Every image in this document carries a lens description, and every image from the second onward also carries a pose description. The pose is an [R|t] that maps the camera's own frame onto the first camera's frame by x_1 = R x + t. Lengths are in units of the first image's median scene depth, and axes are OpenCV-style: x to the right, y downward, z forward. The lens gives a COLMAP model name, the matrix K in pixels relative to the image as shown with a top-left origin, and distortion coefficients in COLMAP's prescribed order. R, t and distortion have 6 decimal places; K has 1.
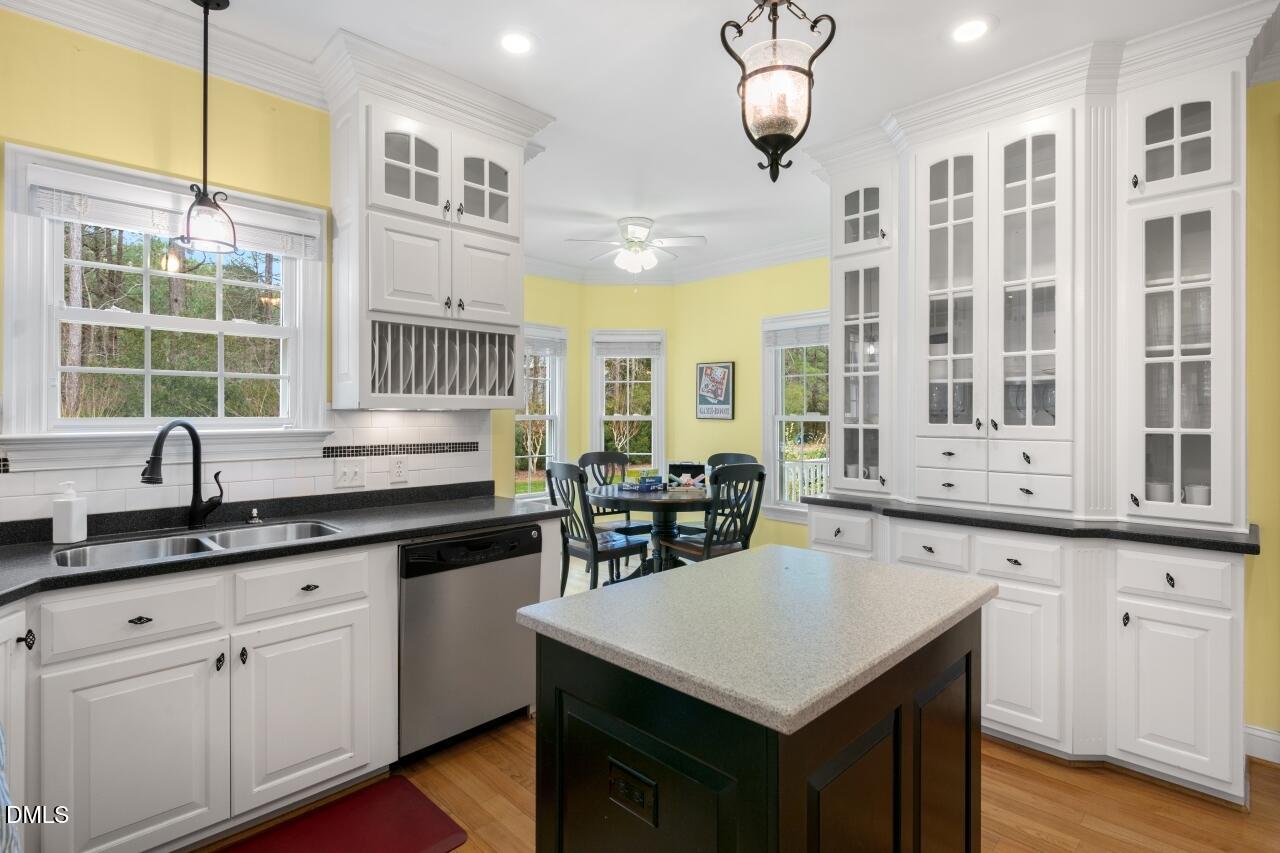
lens RADIAL K [[616.1, 0, 645.4], [0, 616.1, 419.4], [0, 0, 1]] dist [-0.029028, -0.000206]
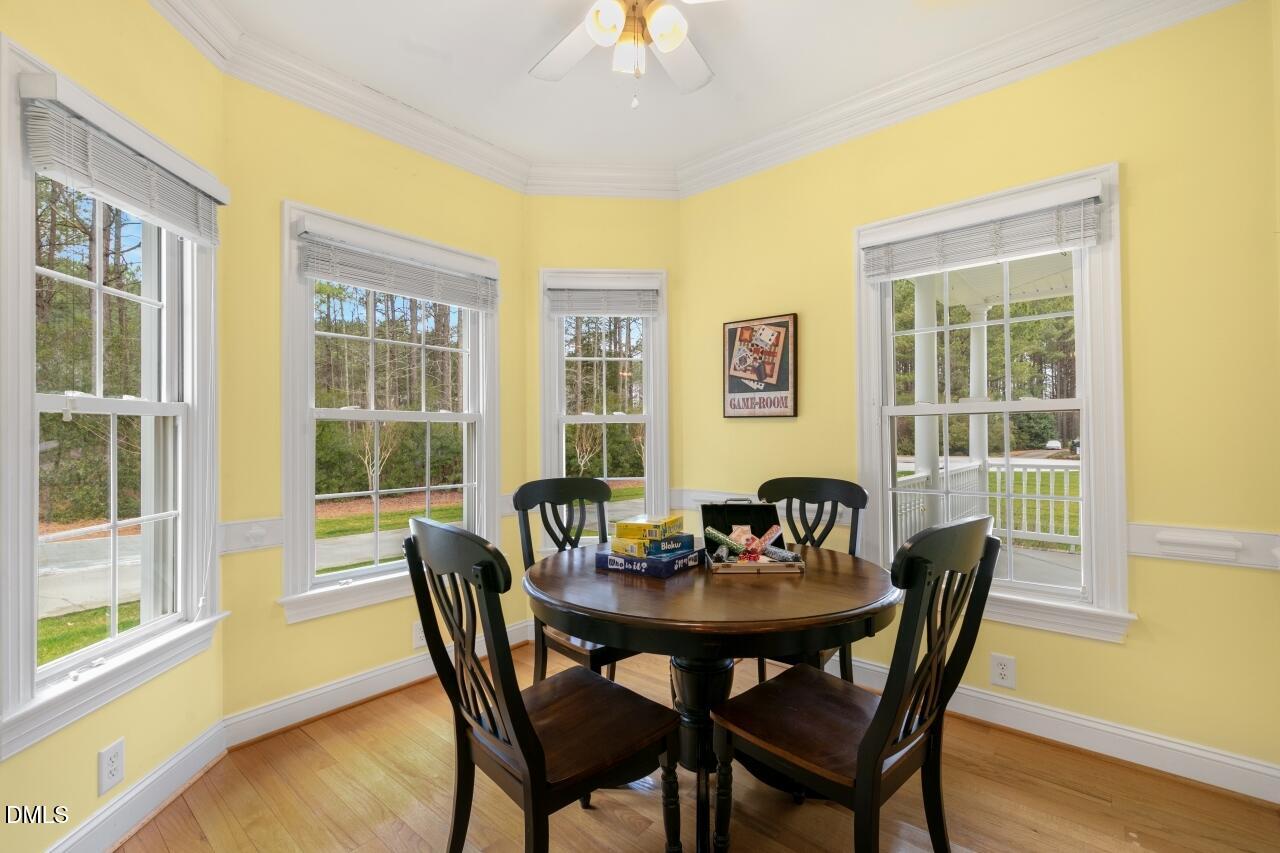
lens RADIAL K [[557.4, 0, 640.0], [0, 557.4, 426.5], [0, 0, 1]] dist [-0.000378, -0.000014]
pose [[0.997948, -0.010167, 0.063225, -0.032106], [0.011448, 0.999736, -0.019943, 0.018051], [-0.063005, 0.020626, 0.997800, 0.508754]]
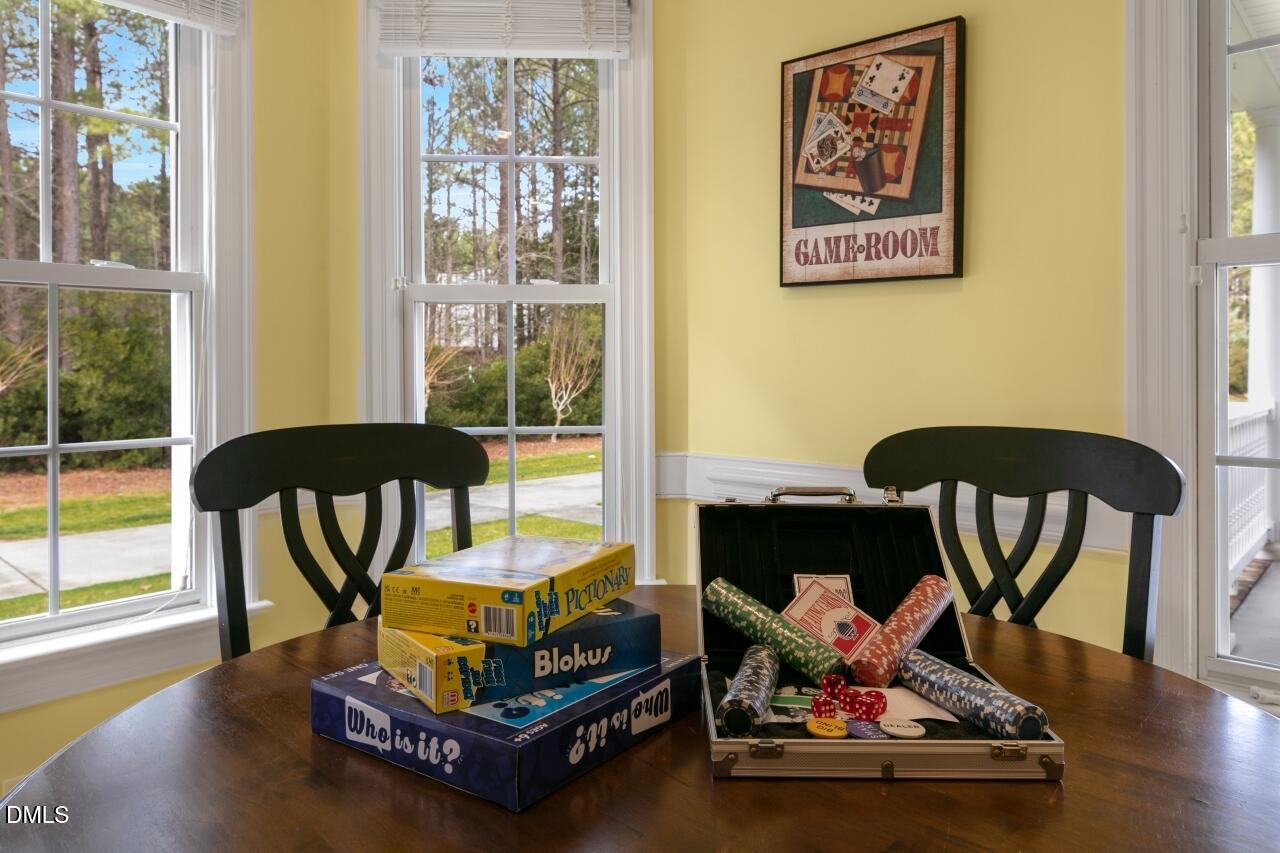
lens RADIAL K [[875.7, 0, 643.2], [0, 875.7, 361.6], [0, 0, 1]] dist [0.004043, 0.000795]
pose [[0.999004, -0.004504, 0.044399, 0.012689], [0.004913, 0.999946, -0.009111, 0.034062], [-0.044355, 0.009320, 0.998972, 0.694384]]
